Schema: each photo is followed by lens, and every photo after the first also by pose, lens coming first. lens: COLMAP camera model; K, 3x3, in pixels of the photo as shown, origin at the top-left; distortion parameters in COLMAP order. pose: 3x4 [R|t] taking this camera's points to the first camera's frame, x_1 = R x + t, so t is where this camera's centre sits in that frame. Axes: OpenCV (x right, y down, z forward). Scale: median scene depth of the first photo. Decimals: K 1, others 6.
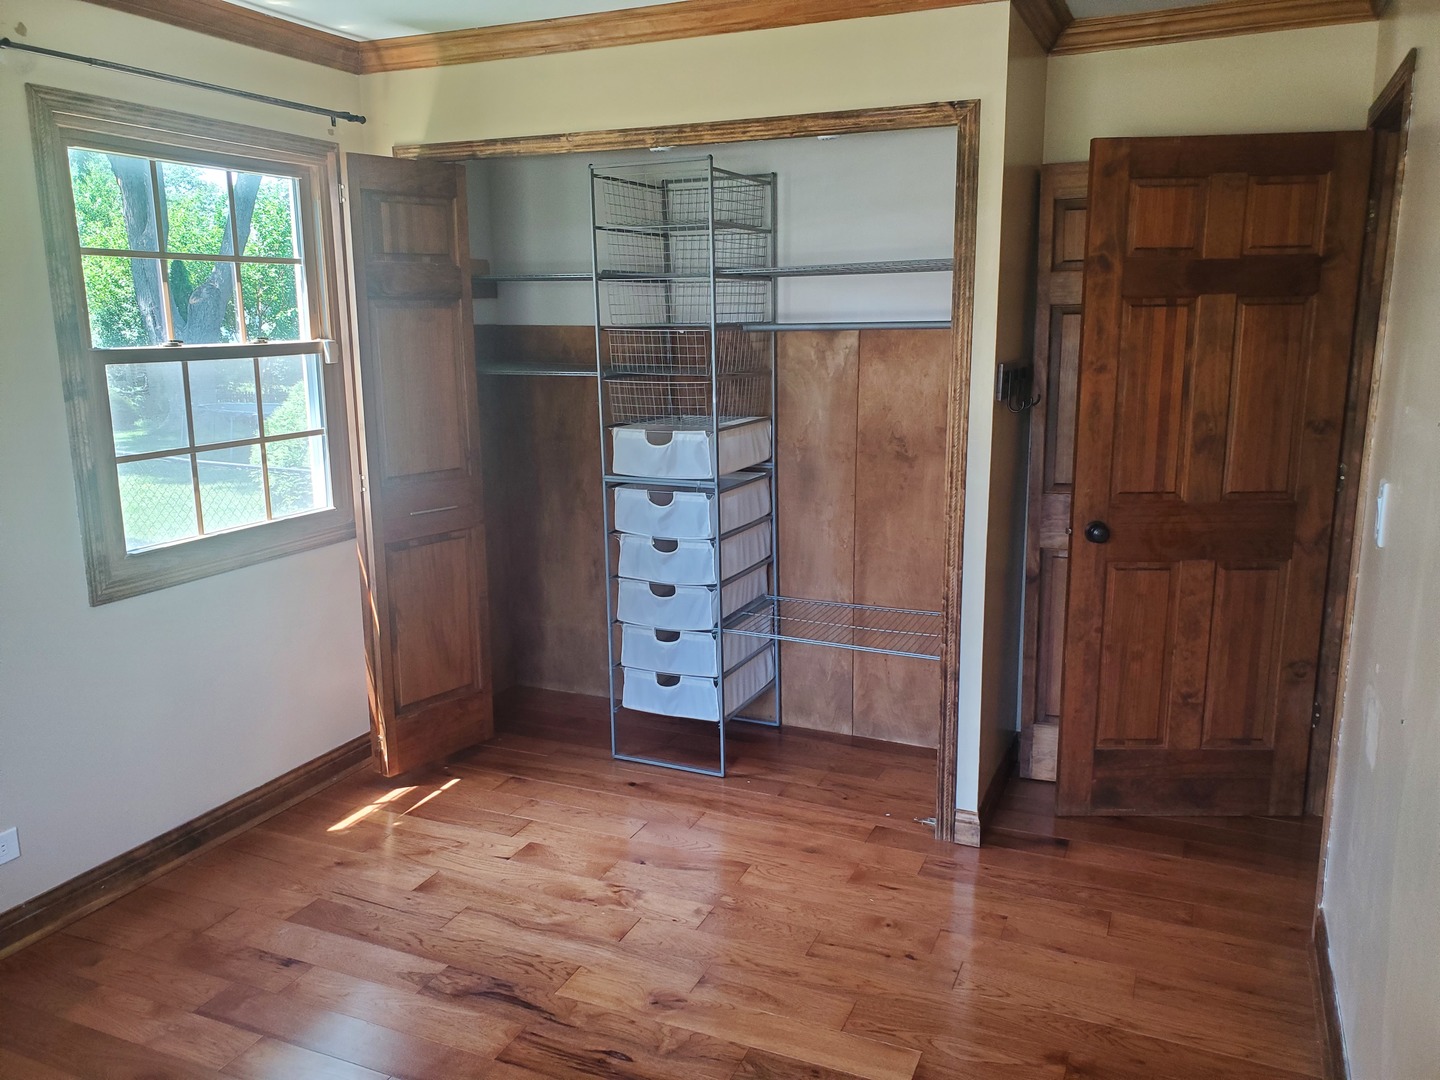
lens RADIAL K [[1122.1, 0, 714.1], [0, 1122.1, 547.6], [0, 0, 1]] dist [0.016308, -0.007523]
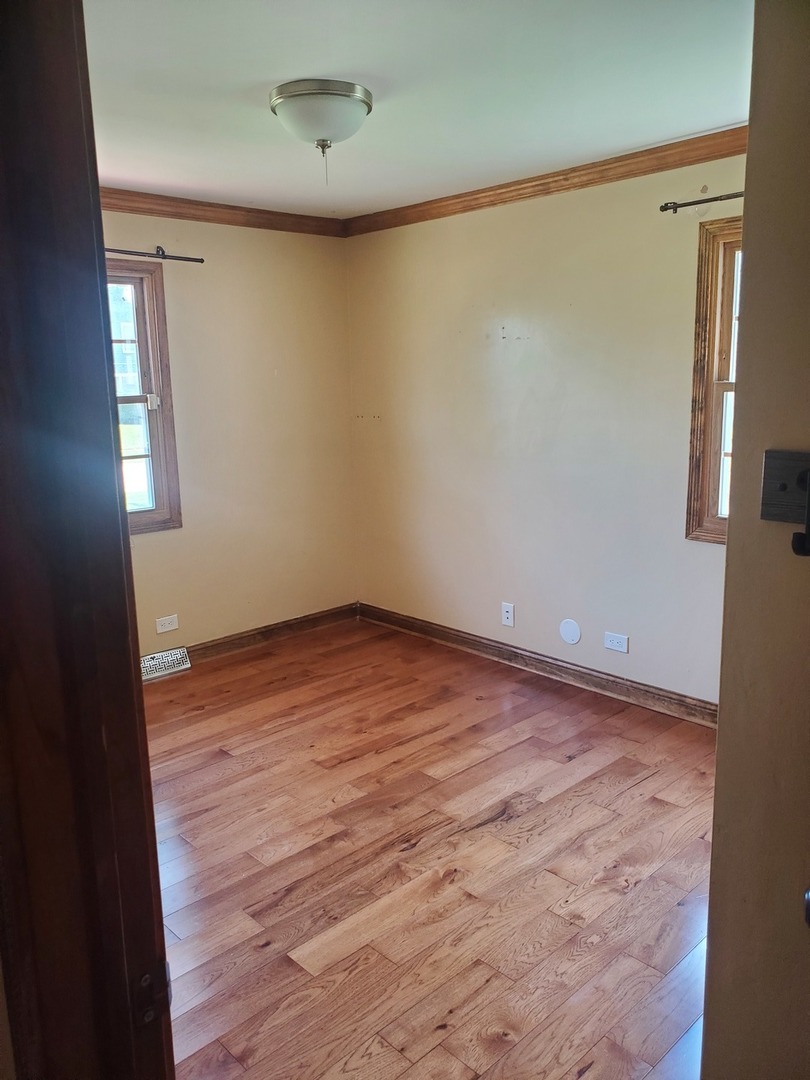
lens RADIAL K [[841.5, 0, 405.0], [0, 841.5, 540.0], [0, 0, 1]] dist [0.016308, -0.007523]
pose [[-0.383645, 0.196668, -0.902296, 0.784816], [-0.166006, 0.946457, 0.276878, -0.239062], [0.908437, 0.256010, -0.330456, 1.134481]]
